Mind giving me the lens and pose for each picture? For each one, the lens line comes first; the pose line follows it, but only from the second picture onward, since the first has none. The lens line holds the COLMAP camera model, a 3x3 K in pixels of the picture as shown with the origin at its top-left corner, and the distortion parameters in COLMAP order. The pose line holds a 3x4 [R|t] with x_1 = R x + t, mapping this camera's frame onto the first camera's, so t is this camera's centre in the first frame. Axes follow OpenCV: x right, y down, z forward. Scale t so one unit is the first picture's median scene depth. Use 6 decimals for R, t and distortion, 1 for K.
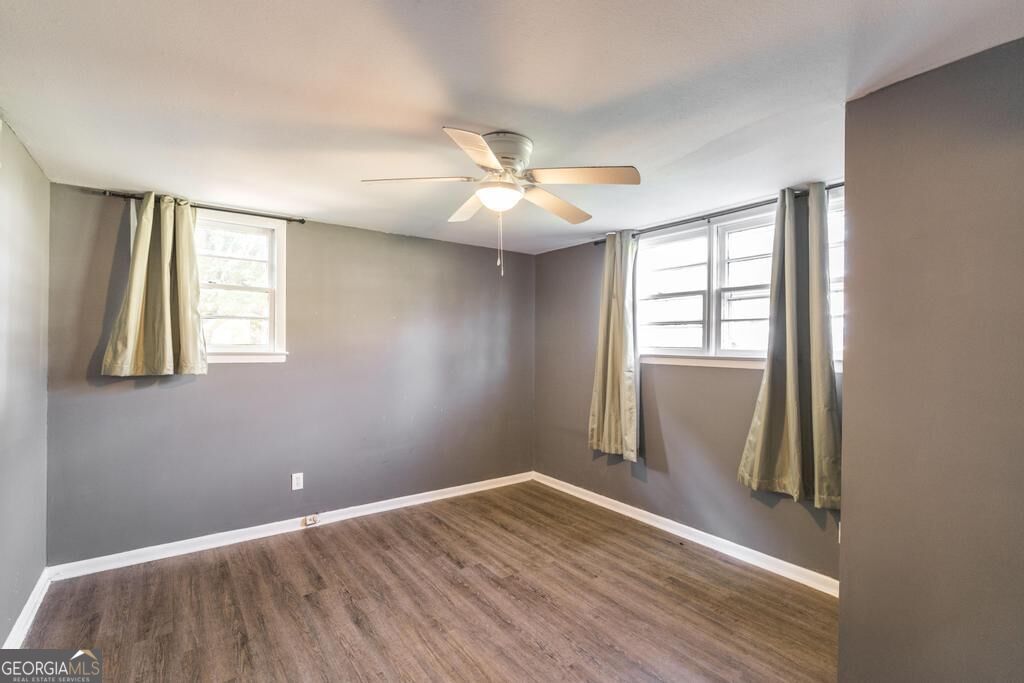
lens RADIAL K [[447.0, 0, 515.0], [0, 447.0, 343.9], [0, 0, 1]] dist [0.000998, 0.000119]
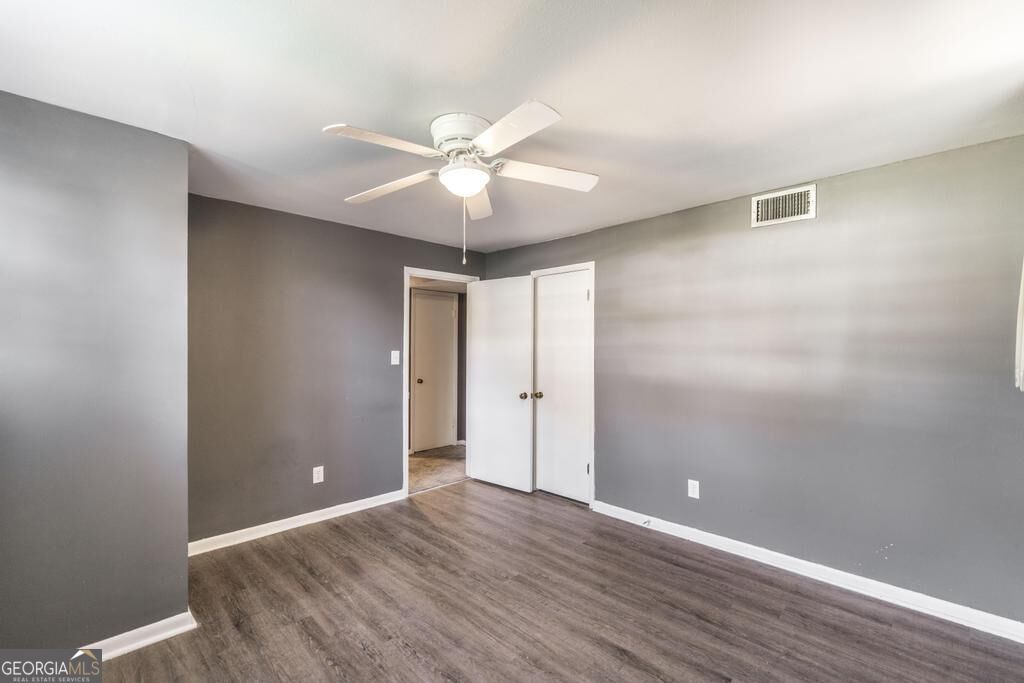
lens RADIAL K [[447.0, 0, 515.0], [0, 447.0, 343.9], [0, 0, 1]] dist [0.000998, 0.000119]
pose [[-0.992693, -0.014429, -0.119803, -0.028726], [-0.013027, 0.999837, -0.012477, 0.033211], [0.119964, -0.010825, -0.992719, 1.962498]]
